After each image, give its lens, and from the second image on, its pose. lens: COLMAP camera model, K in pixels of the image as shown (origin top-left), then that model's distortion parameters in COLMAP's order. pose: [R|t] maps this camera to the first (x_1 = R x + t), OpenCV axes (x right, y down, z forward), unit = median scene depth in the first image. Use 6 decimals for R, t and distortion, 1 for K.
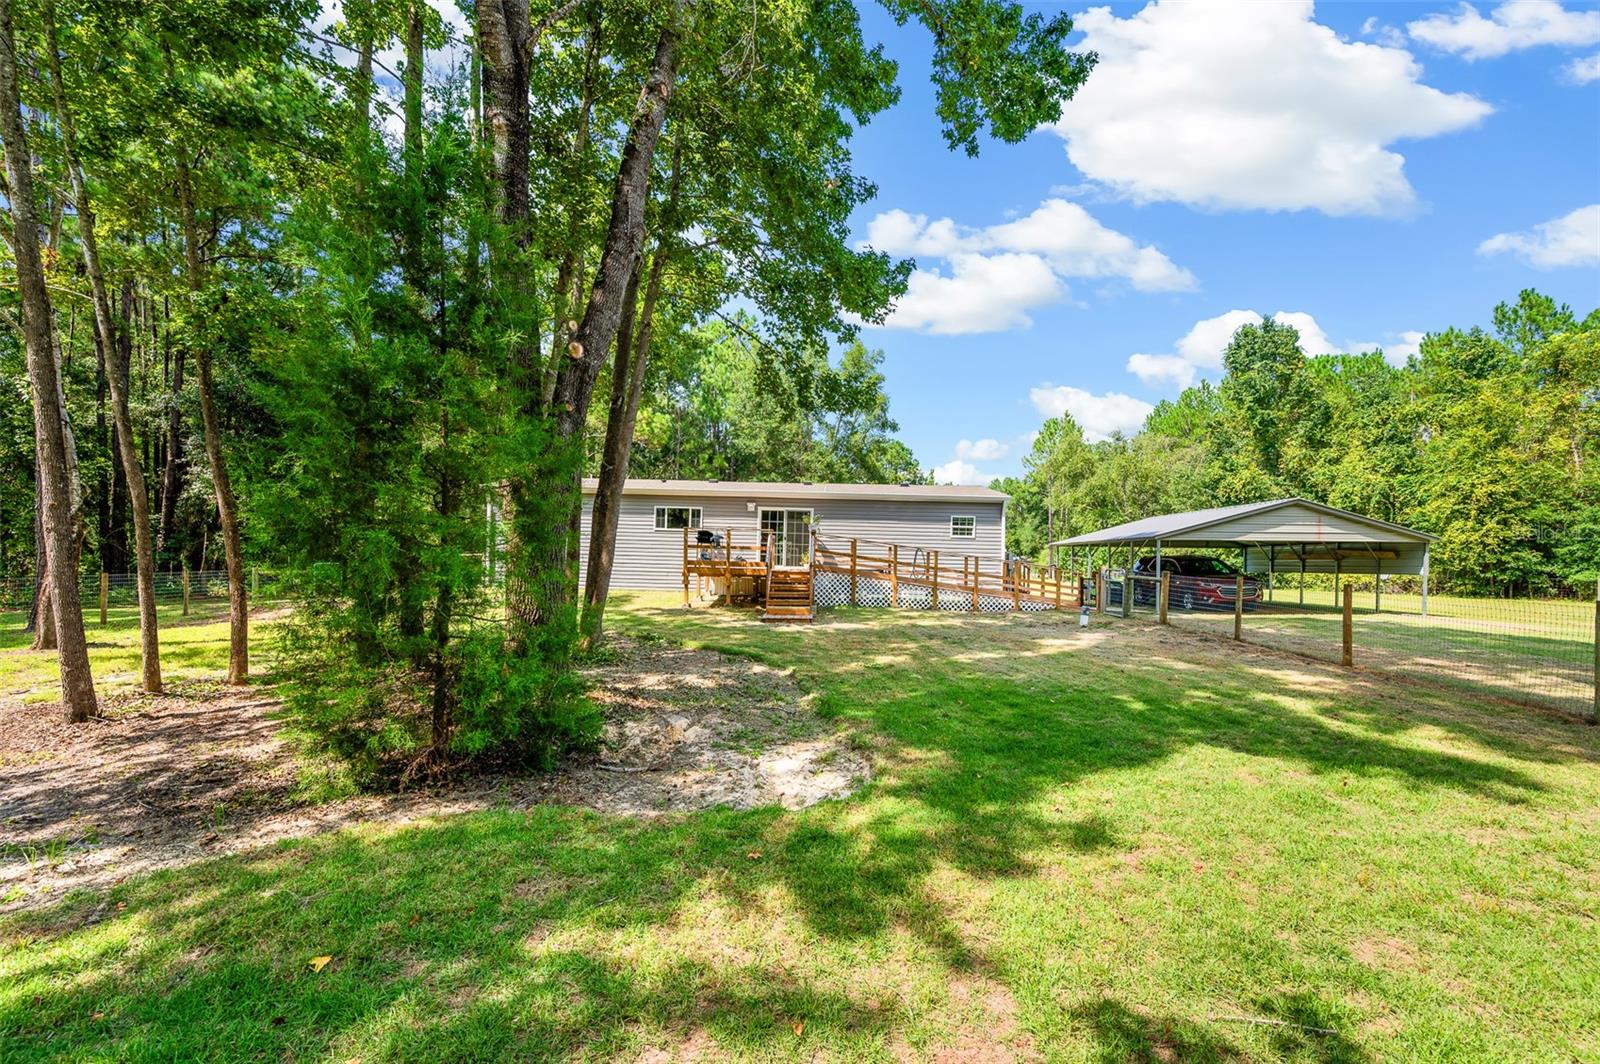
lens RADIAL K [[635.3, 0, 800.0], [0, 635.3, 541.0], [0, 0, 1]] dist [0.000520, -0.000055]
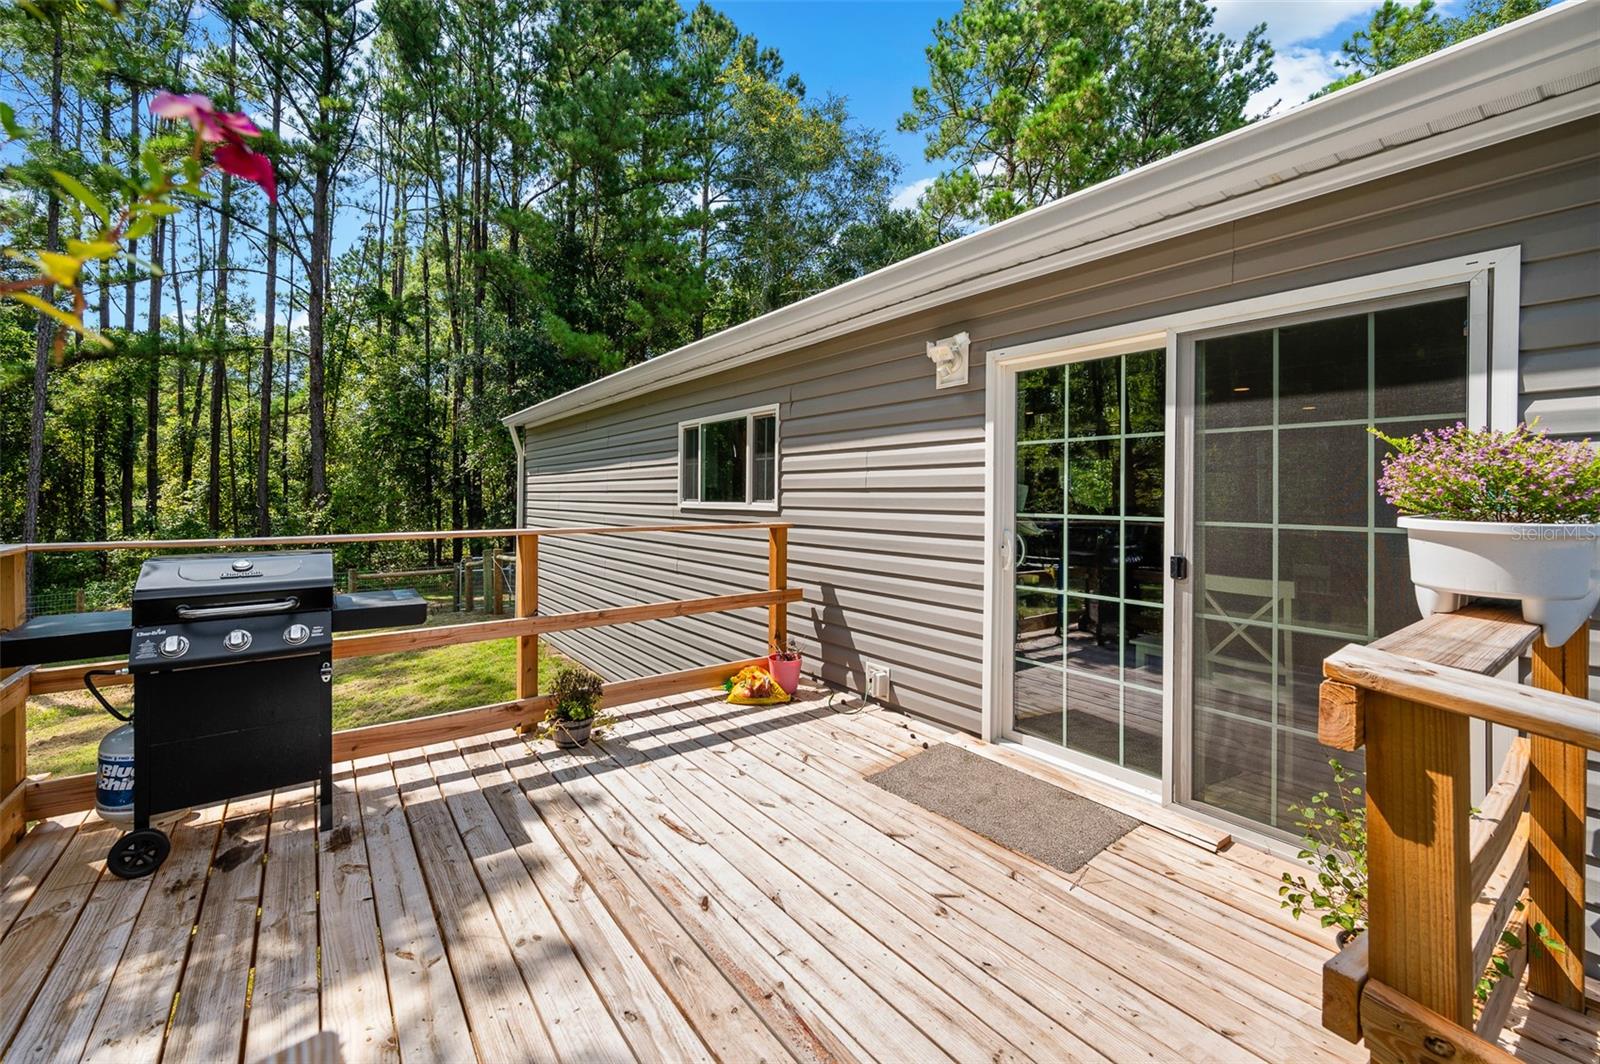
lens RADIAL K [[643.9, 0, 791.5], [0, 643.9, 495.7], [0, 0, 1]] dist [-0.000167, -0.000185]
pose [[0.616376, -0.023272, -0.787108, 0.028266], [0.049476, 0.998733, 0.009215, -0.022392], [0.785896, -0.044623, 0.616746, 0.861263]]
